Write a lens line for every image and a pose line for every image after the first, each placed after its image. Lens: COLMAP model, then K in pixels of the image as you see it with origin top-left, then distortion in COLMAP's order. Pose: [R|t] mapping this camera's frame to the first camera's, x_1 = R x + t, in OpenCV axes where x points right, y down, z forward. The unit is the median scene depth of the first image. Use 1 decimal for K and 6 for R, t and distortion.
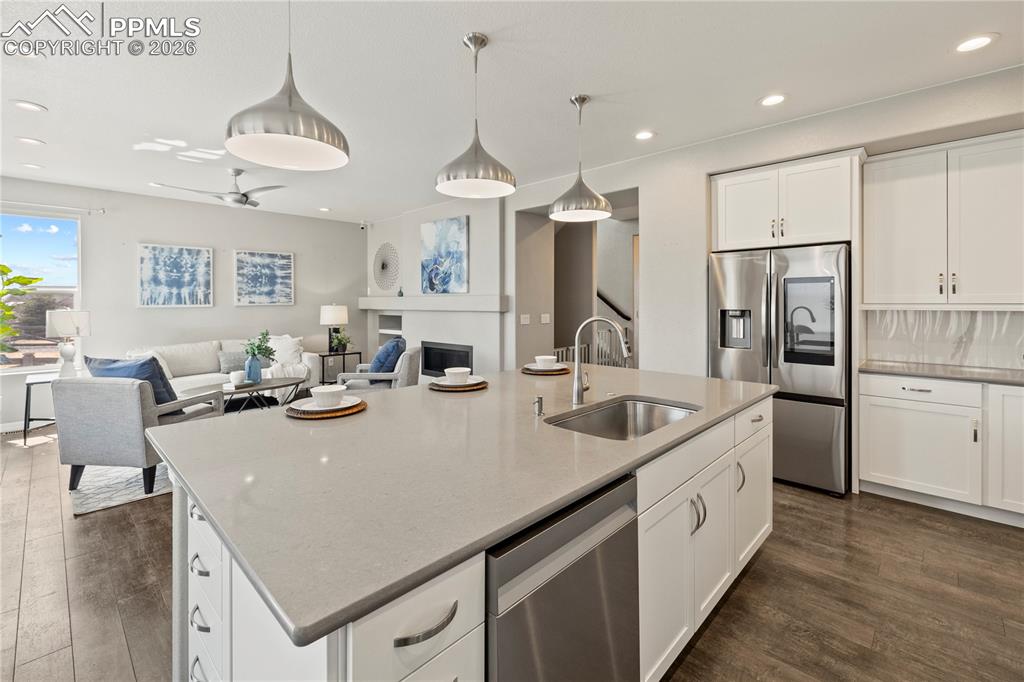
lens RADIAL K [[449.5, 0, 509.4], [0, 449.5, 300.4], [0, 0, 1]] dist [0.000171, 0.000278]
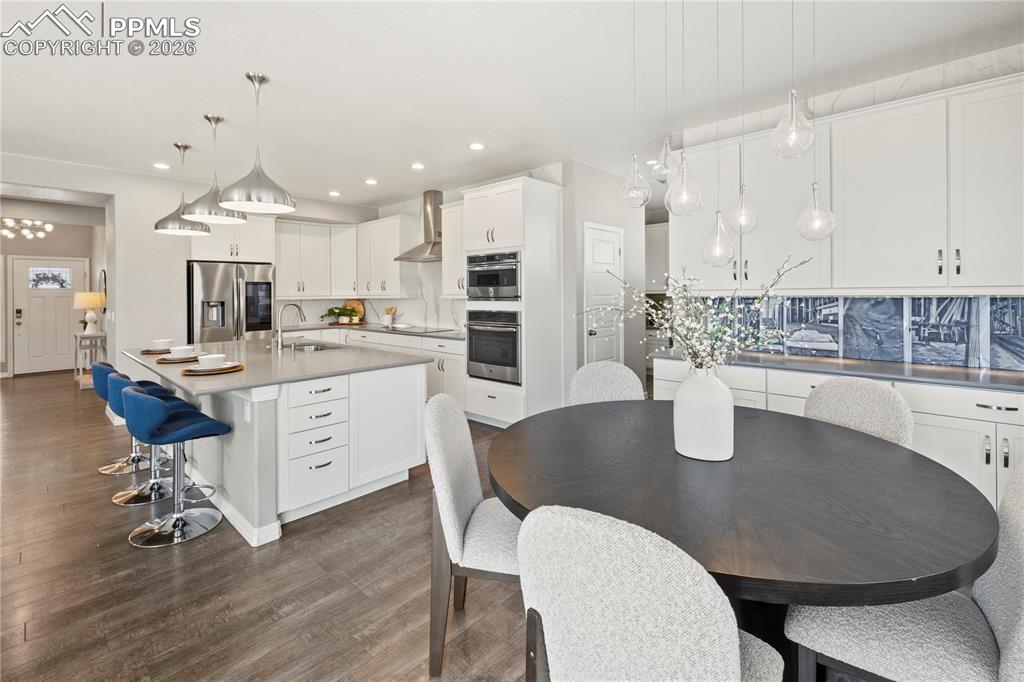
lens RADIAL K [[445.8, 0, 500.7], [0, 445.8, 300.1], [0, 0, 1]] dist [0.001617, 0.000150]
pose [[-0.013939, -0.013435, 0.999813, -0.620333], [0.006363, 0.999888, 0.013525, 0.001909], [-0.999883, 0.006550, -0.013852, 0.039765]]
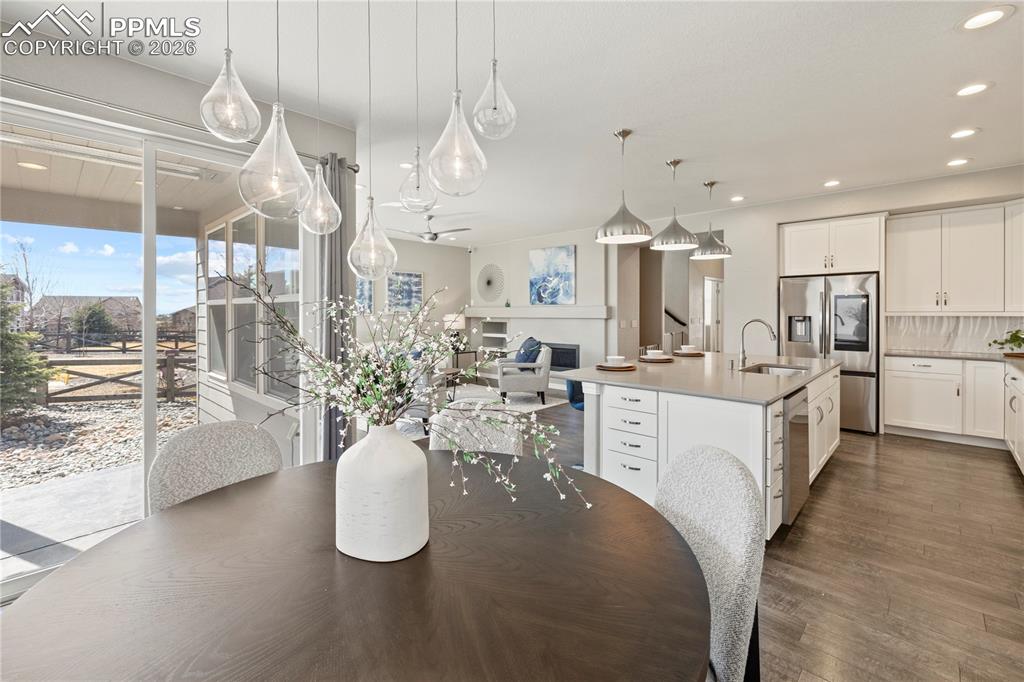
lens RADIAL K [[442.3, 0, 509.5], [0, 442.3, 312.0], [0, 0, 1]] dist [0.000021, 0.000065]
pose [[0.999995, -0.001439, 0.002773, -0.286912], [0.001426, 0.999987, 0.004956, -0.000795], [-0.002780, -0.004952, 0.999984, -0.288484]]
